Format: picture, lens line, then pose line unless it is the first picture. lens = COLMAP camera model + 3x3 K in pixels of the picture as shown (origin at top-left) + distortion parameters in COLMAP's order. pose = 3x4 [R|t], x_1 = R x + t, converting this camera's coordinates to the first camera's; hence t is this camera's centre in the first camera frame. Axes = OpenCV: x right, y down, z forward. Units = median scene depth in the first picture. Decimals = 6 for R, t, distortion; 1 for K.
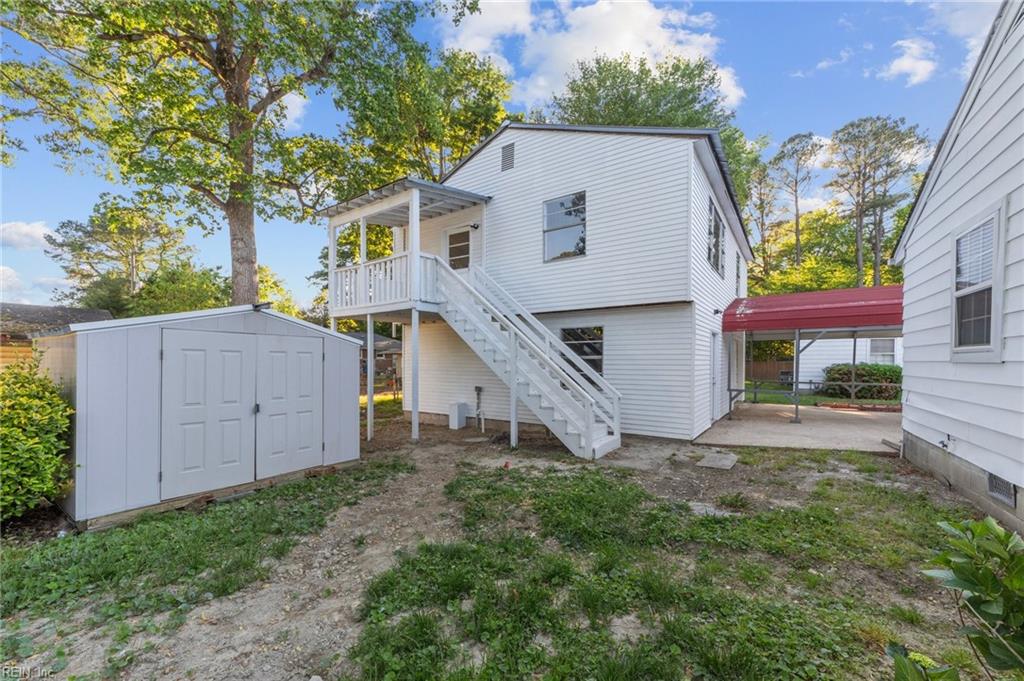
lens RADIAL K [[394.4, 0, 514.9], [0, 394.4, 353.6], [0, 0, 1]] dist [-0.006888, 0.000276]
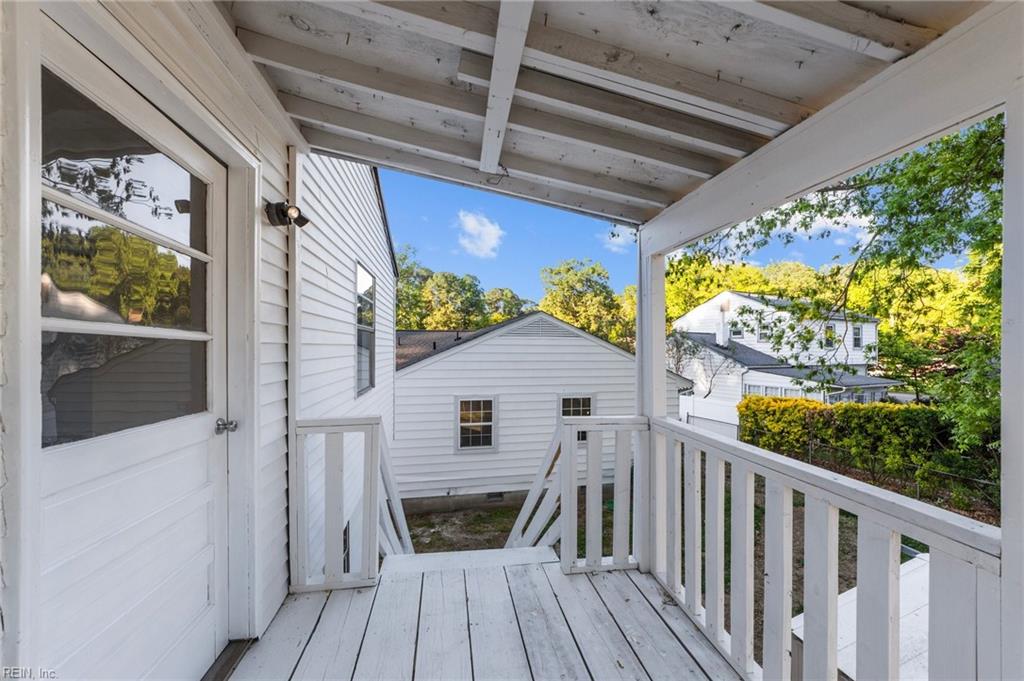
lens RADIAL K [[394.4, 0, 514.9], [0, 394.4, 353.6], [0, 0, 1]] dist [-0.006888, 0.000276]
pose [[-0.702158, -0.004332, 0.712008, -0.378719], [-0.008943, 0.999956, -0.002736, -0.291868], [-0.711965, -0.008289, -0.702166, 1.256438]]
